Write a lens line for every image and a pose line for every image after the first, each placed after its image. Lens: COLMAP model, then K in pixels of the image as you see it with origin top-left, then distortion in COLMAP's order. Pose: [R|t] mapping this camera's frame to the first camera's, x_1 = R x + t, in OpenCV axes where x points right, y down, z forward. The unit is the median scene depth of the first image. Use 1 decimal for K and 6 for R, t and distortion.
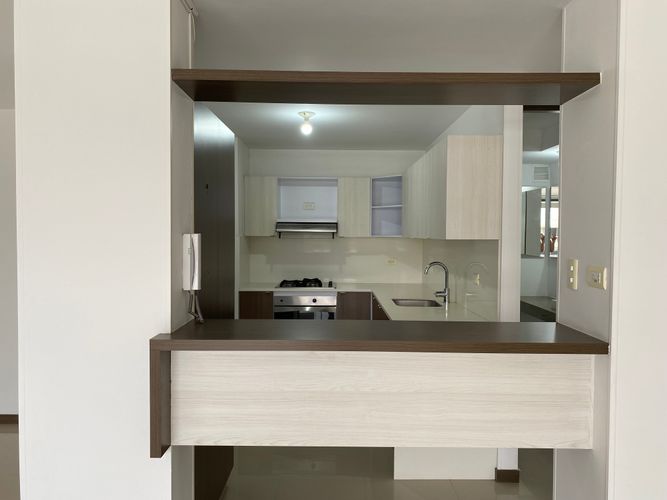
lens RADIAL K [[503.5, 0, 334.2], [0, 503.5, 249.6], [0, 0, 1]] dist [0.035716, -0.024209]
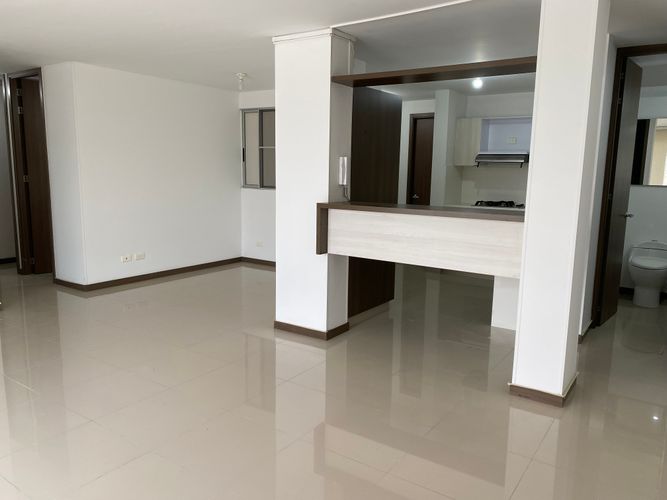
lens RADIAL K [[503.5, 0, 333.9], [0, 503.5, 251.9], [0, 0, 1]] dist [0.035716, -0.024209]
pose [[0.820998, 0.098527, -0.562365, 0.863474], [-0.028098, 0.990776, 0.132566, 0.079733], [0.570239, -0.093035, 0.816194, -0.721895]]
